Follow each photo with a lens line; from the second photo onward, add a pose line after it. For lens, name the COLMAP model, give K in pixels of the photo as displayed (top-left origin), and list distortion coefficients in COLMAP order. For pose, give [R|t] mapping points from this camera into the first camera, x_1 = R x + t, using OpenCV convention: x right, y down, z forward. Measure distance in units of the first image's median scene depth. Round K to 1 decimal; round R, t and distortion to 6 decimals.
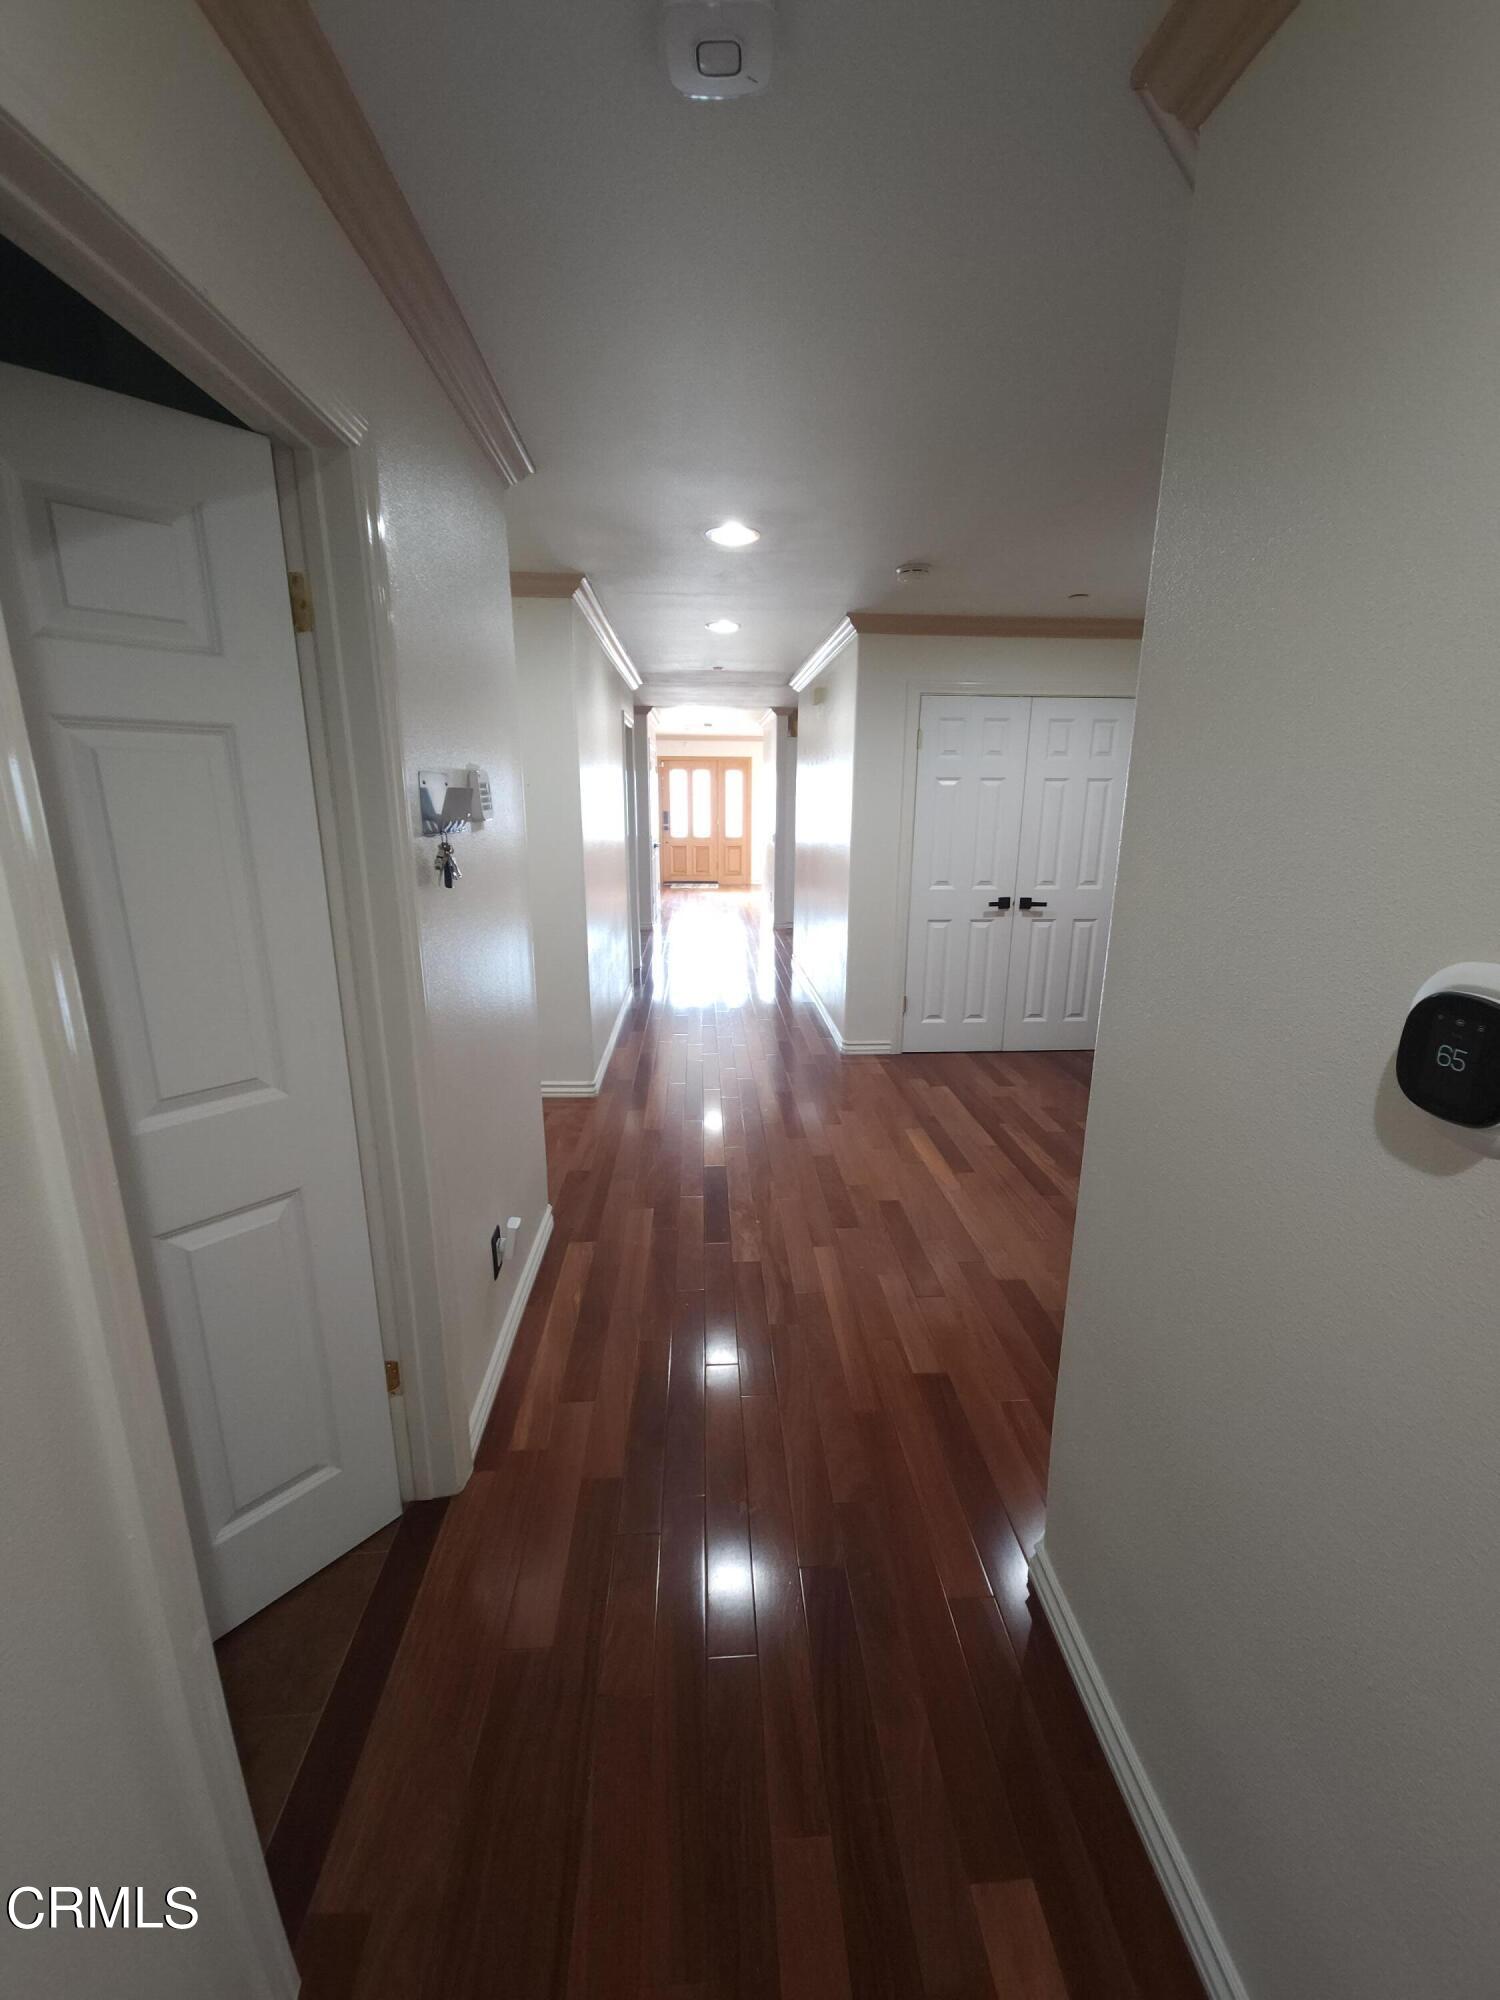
lens RADIAL K [[812.1, 0, 754.9], [0, 812.1, 1004.6], [0, 0, 1]] dist [-0.002445, -0.000328]
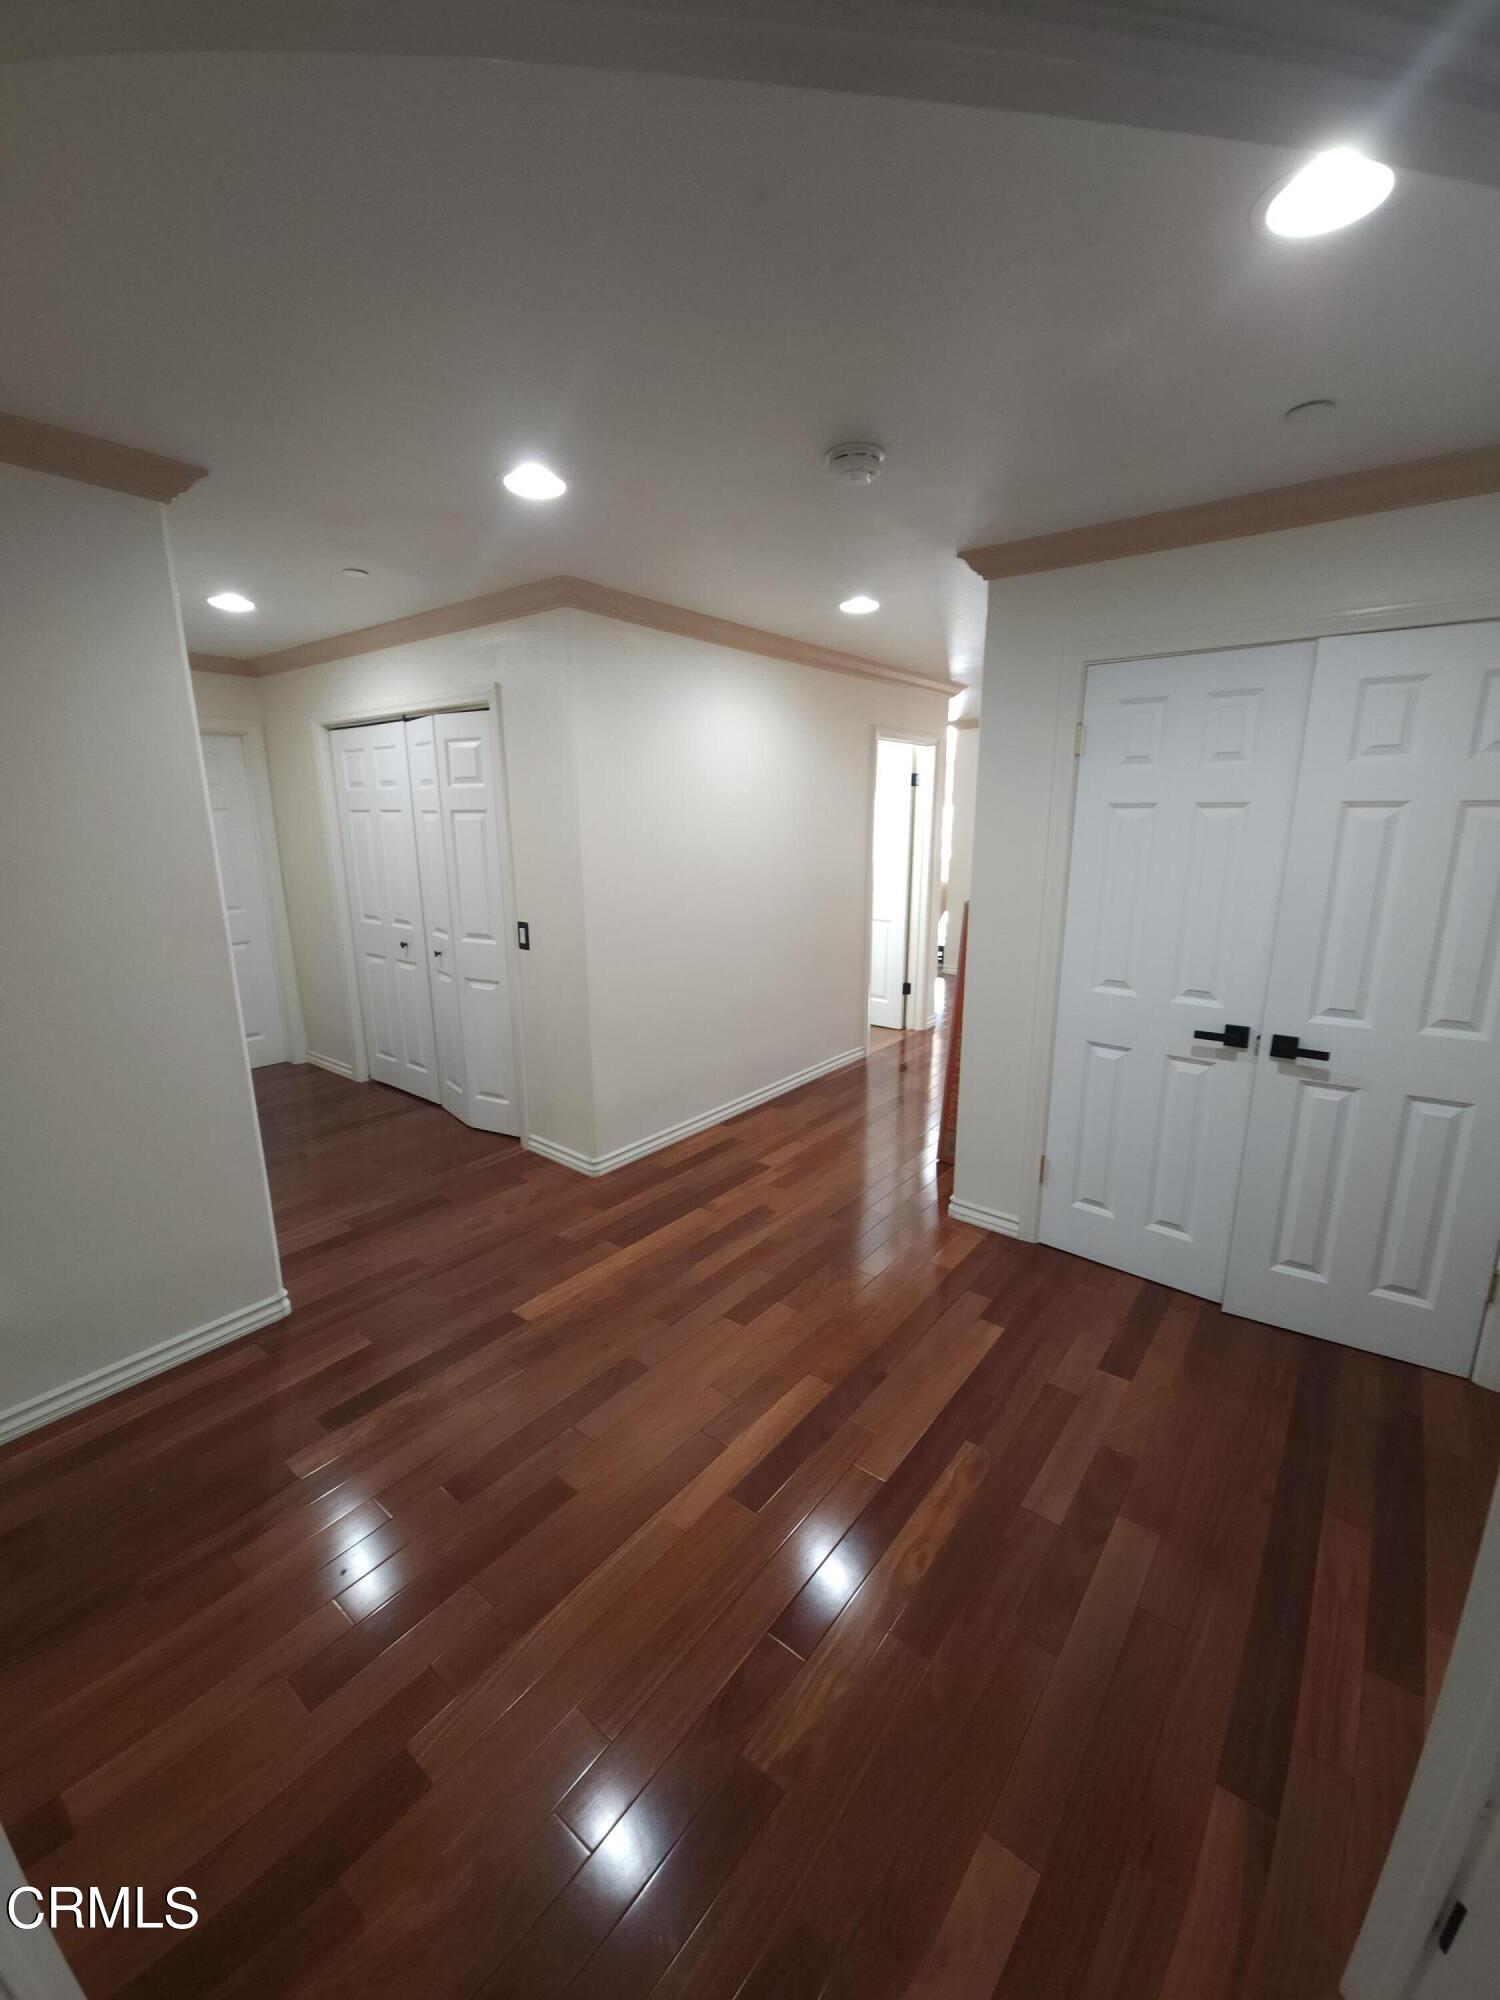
lens RADIAL K [[812.1, 0, 749.1], [0, 812.1, 1003.2], [0, 0, 1]] dist [-0.002445, -0.000328]
pose [[0.735893, 0.149491, -0.660390, 0.433372], [-0.155865, 0.986531, 0.049634, -0.127346], [0.658915, 0.066406, 0.749281, 0.402855]]
